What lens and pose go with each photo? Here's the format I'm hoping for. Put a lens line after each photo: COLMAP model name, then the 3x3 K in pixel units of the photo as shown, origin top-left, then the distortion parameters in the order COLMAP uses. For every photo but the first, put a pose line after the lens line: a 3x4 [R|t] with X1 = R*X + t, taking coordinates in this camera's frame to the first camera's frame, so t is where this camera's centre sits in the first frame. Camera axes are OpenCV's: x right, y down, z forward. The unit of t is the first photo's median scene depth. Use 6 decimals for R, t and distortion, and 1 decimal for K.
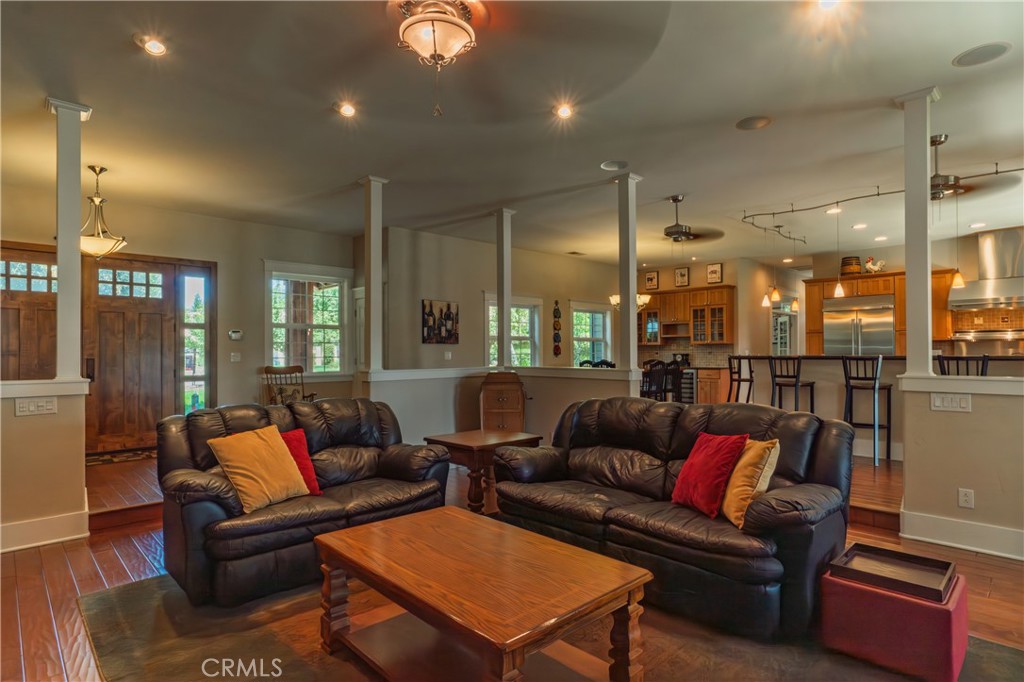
lens RADIAL K [[547.1, 0, 513.2], [0, 547.1, 349.1], [0, 0, 1]] dist [-0.055870, 0.048745]
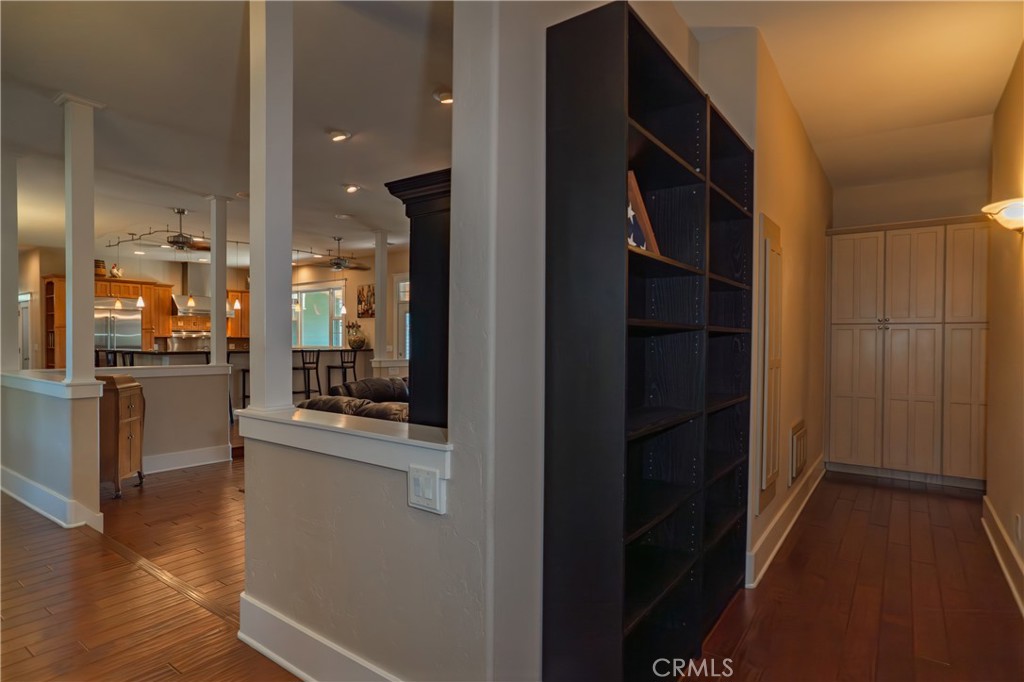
lens RADIAL K [[547.1, 0, 513.2], [0, 547.1, 349.1], [0, 0, 1]] dist [-0.055870, 0.048745]
pose [[-0.185640, -0.012289, 0.982541, -0.679008], [-0.008654, 0.999903, 0.010871, -0.007607], [-0.982580, -0.006485, -0.185729, 0.392395]]
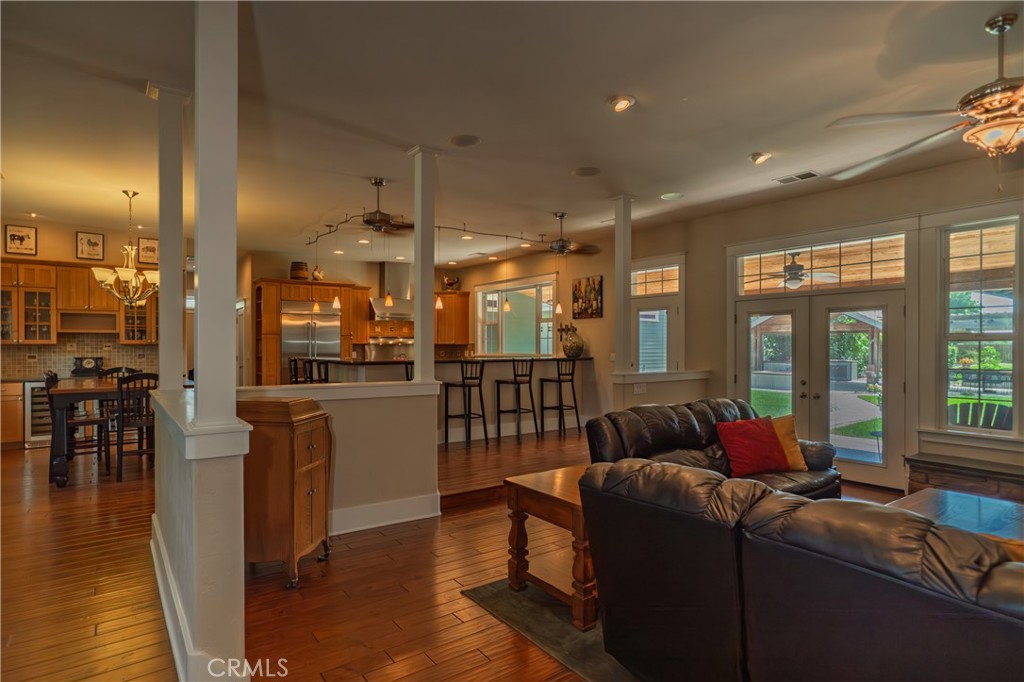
lens RADIAL K [[547.1, 0, 513.2], [0, 547.1, 349.1], [0, 0, 1]] dist [-0.055870, 0.048745]
pose [[0.123009, -0.001392, 0.992405, -0.398189], [-0.005776, 0.999981, 0.002119, -0.008265], [-0.992389, -0.005993, 0.122998, 0.498861]]
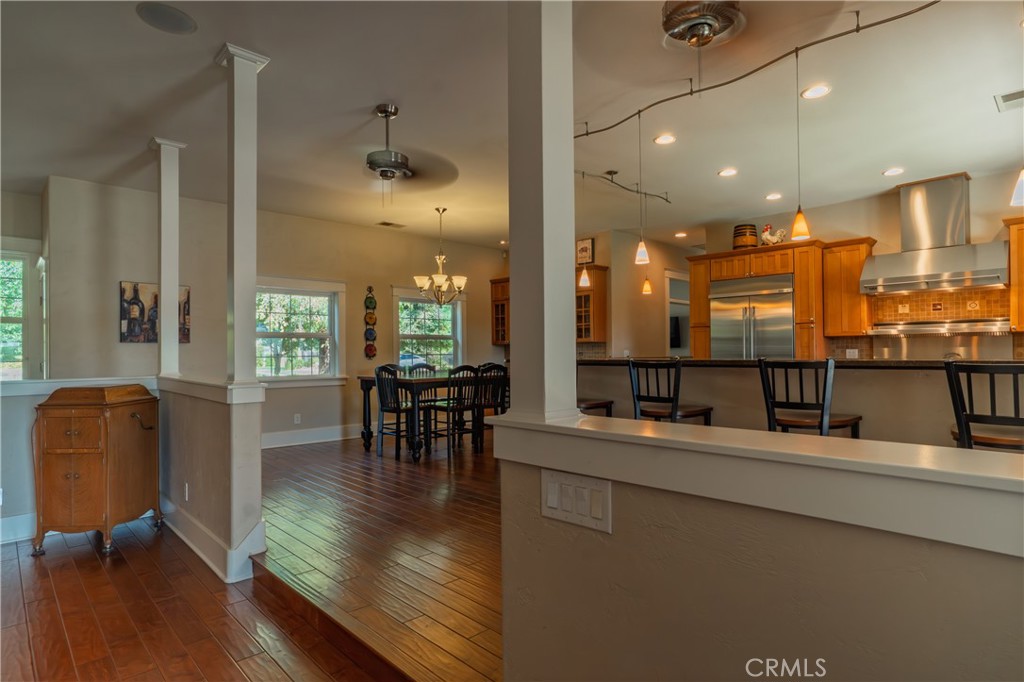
lens RADIAL K [[547.1, 0, 513.2], [0, 547.1, 349.1], [0, 0, 1]] dist [-0.055870, 0.048745]
pose [[0.999972, -0.003295, 0.006711, 0.326991], [0.003298, 0.999994, -0.000470, 0.000369], [-0.006710, 0.000492, 0.999977, 0.274300]]
